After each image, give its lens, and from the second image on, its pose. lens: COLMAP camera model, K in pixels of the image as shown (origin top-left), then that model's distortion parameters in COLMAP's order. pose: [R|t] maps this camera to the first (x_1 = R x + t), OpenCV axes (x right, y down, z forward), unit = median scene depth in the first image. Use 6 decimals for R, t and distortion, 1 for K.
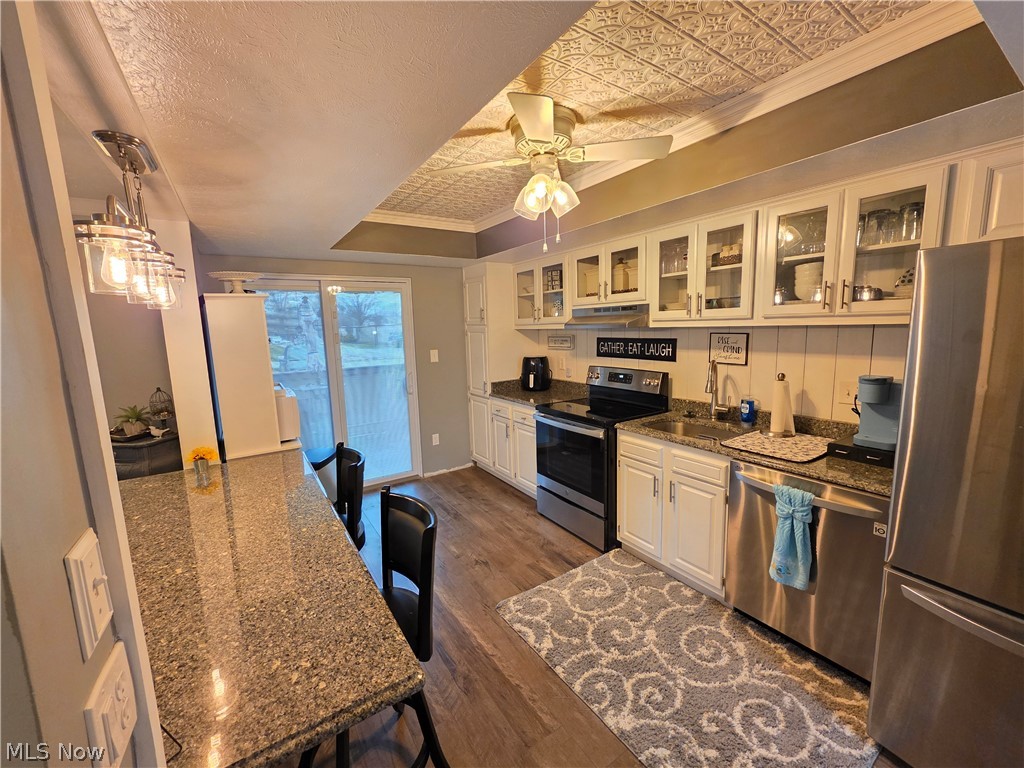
lens RADIAL K [[409.8, 0, 509.3], [0, 409.8, 382.6], [0, 0, 1]] dist [0.001898, 0.000822]
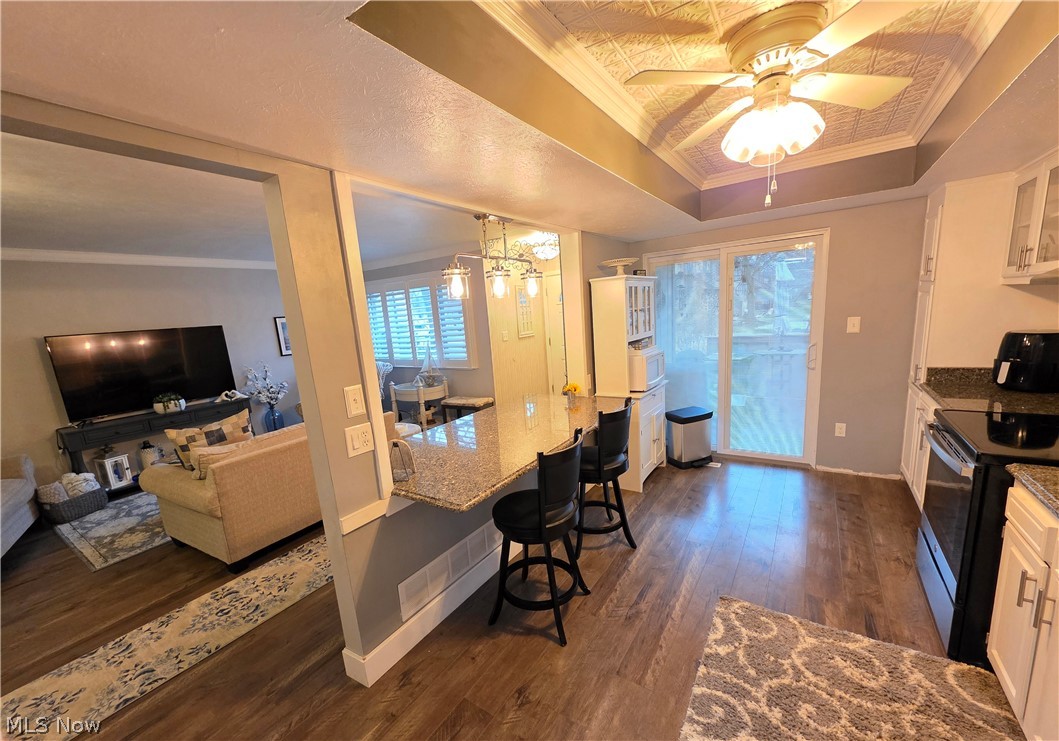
lens RADIAL K [[423.2, 0, 527.6], [0, 423.2, 396.2], [0, 0, 1]] dist [0.000412, 0.000035]
pose [[0.393986, 0.182419, -0.900832, 0.504457], [-0.066889, 0.983198, 0.169844, -0.042451], [0.916679, -0.006661, 0.399568, 0.166478]]
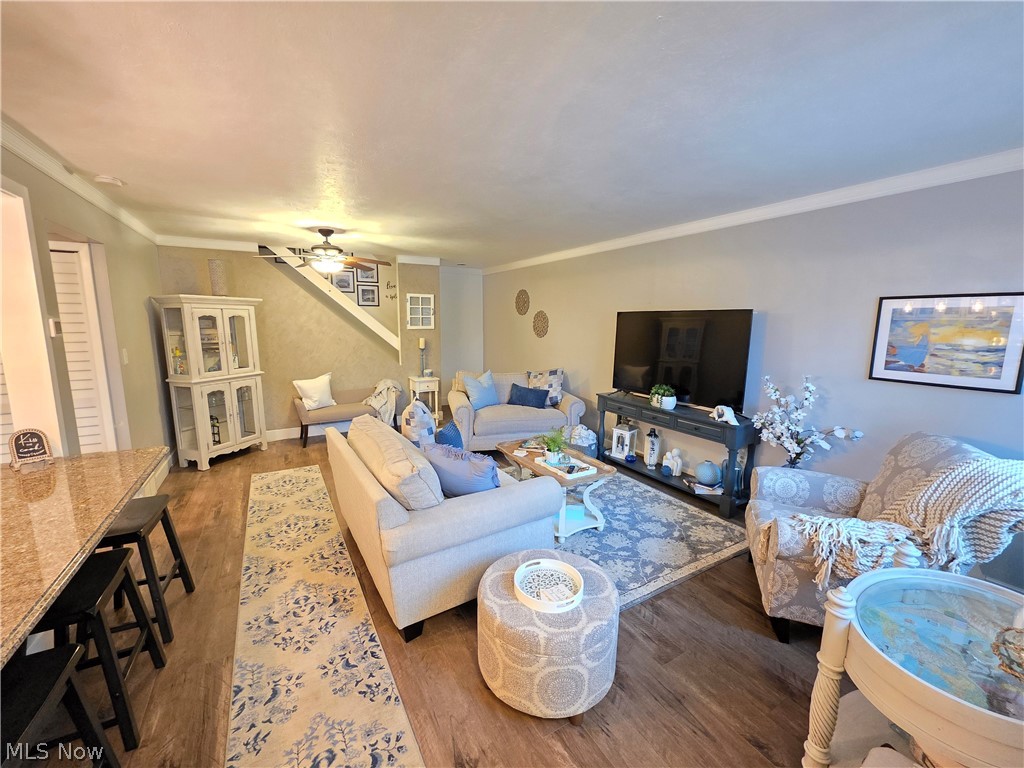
lens RADIAL K [[409.8, 0, 509.1], [0, 409.8, 379.4], [0, 0, 1]] dist [0.001898, 0.000822]
pose [[-0.998239, 0.013395, 0.057786, -1.184211], [0.029101, 0.959470, 0.280303, -0.100064], [-0.051690, 0.281491, -0.958171, 0.904028]]
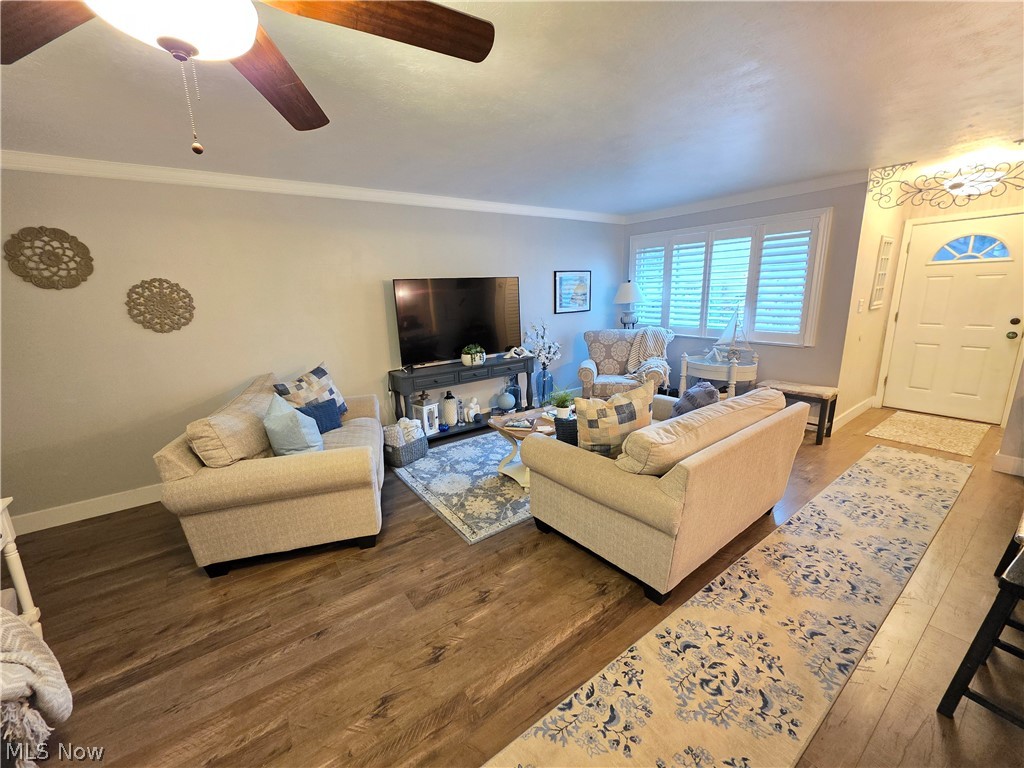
lens RADIAL K [[409.8, 0, 508.1], [0, 409.8, 383.6], [0, 0, 1]] dist [0.001898, 0.000822]
pose [[0.039580, 0.253915, -0.966416, -0.034647], [-0.106852, 0.962704, 0.248563, 0.069303], [0.993487, 0.093425, 0.065235, -0.449300]]
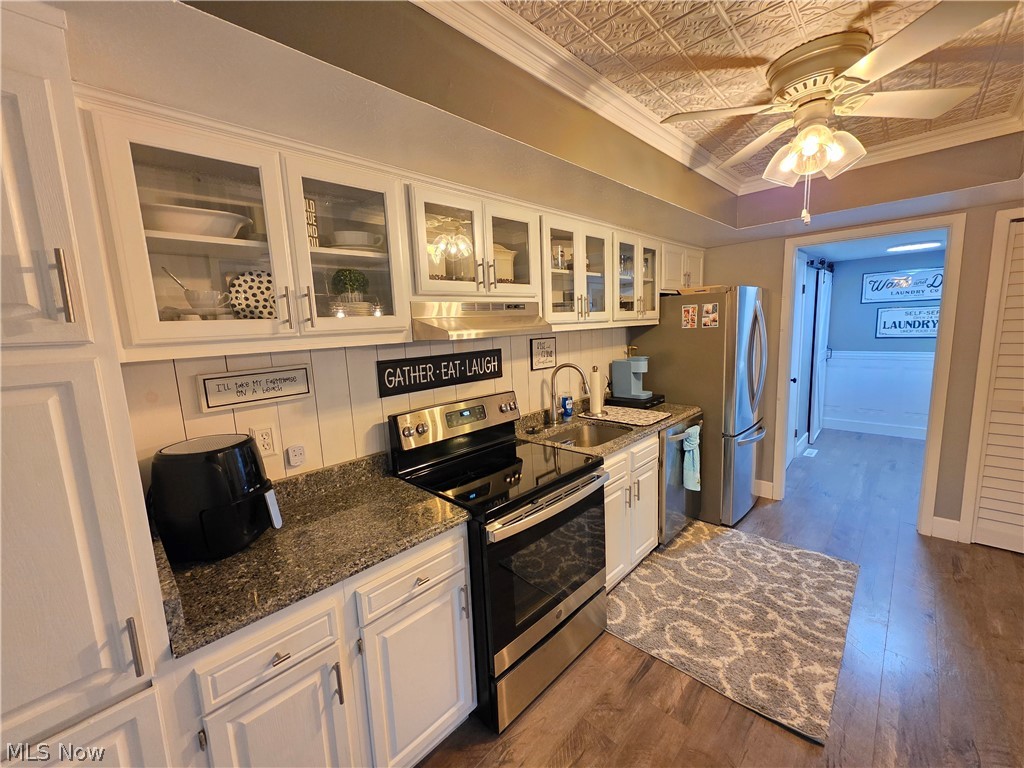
lens RADIAL K [[409.8, 0, 512.2], [0, 409.8, 382.5], [0, 0, 1]] dist [0.001898, 0.000822]
pose [[-0.205810, -0.102124, 0.973249, -0.435181], [0.186967, 0.972116, 0.141543, -0.168172], [-0.960565, 0.211096, -0.180977, 1.251231]]
